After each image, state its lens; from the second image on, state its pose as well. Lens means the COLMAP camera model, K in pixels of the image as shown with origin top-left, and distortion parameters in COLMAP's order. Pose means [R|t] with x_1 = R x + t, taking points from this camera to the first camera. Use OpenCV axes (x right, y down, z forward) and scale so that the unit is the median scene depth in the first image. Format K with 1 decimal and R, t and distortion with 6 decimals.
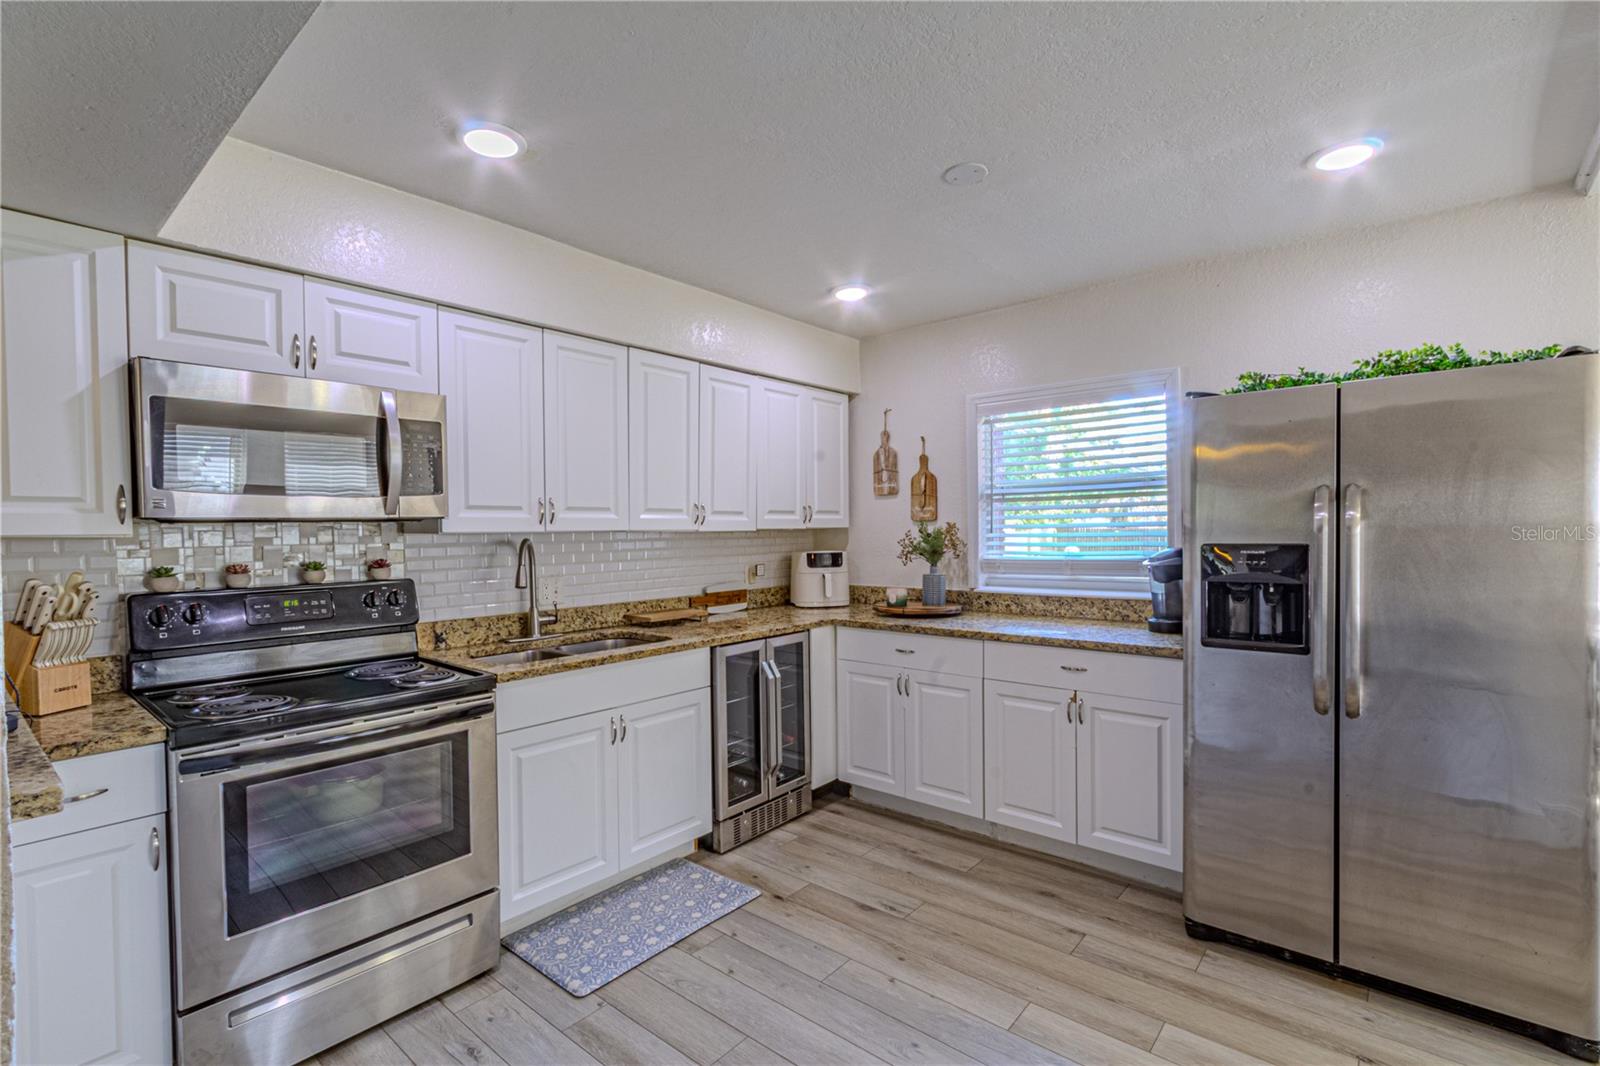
lens RADIAL K [[727.1, 0, 802.7], [0, 727.1, 545.5], [0, 0, 1]] dist [0.003956, -0.000832]
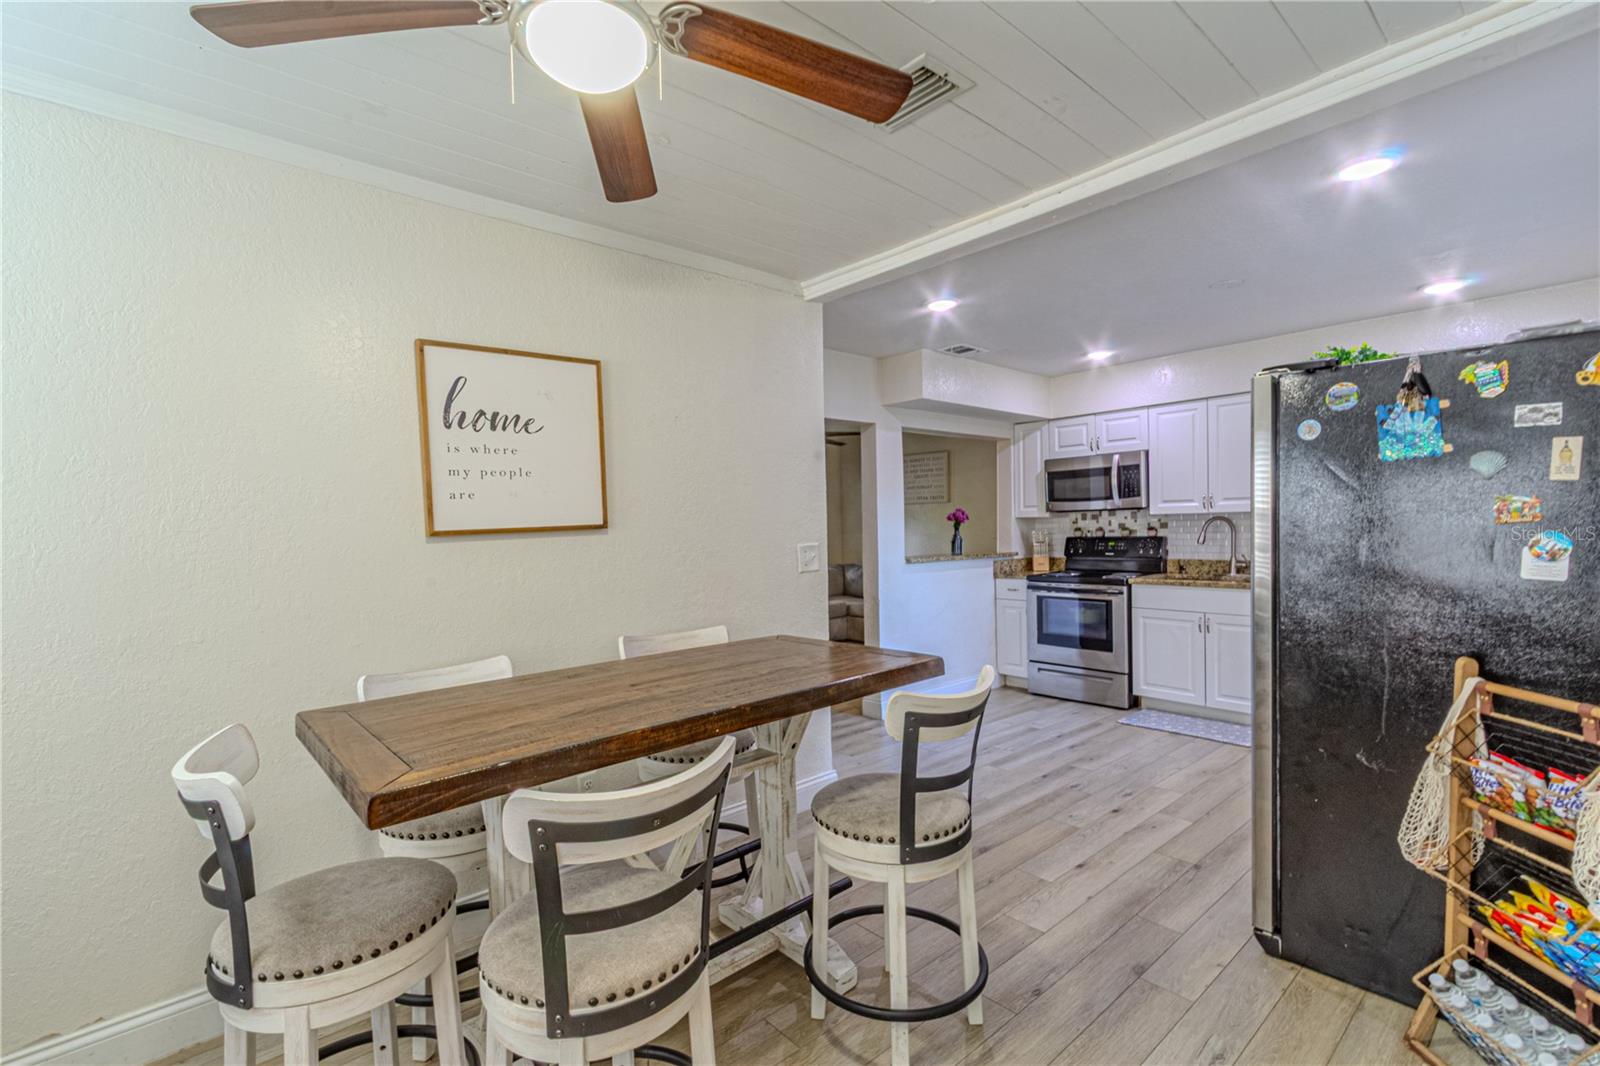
lens RADIAL K [[727.1, 0, 795.7], [0, 727.1, 543.9], [0, 0, 1]] dist [0.003956, -0.000832]
pose [[-0.155121, 0.037650, -0.987178, 1.453969], [0.002539, 0.999285, 0.037713, -0.011409], [0.987892, 0.003344, -0.155105, 0.260713]]
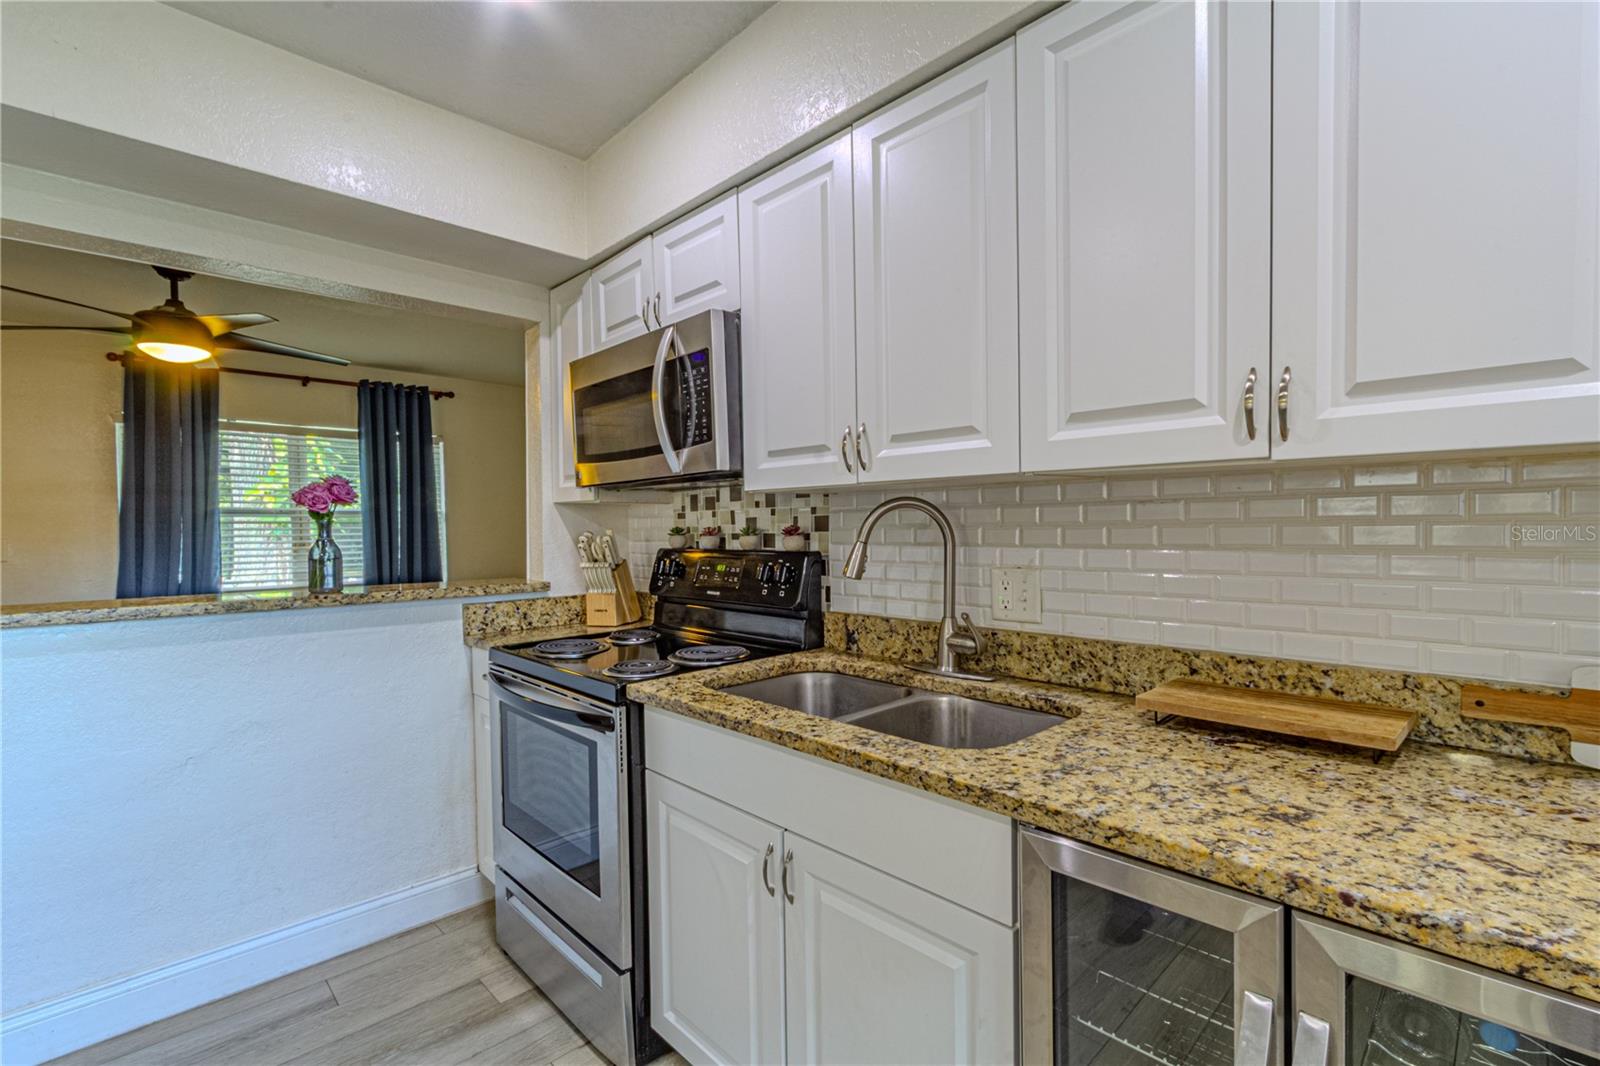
lens RADIAL K [[727.1, 0, 803.0], [0, 727.1, 546.0], [0, 0, 1]] dist [0.003956, -0.000832]
pose [[-0.105943, 0.041699, -0.993497, 0.207952], [-0.007929, 0.999053, 0.042778, 0.005071], [0.994341, 0.012410, -0.105512, 0.947807]]
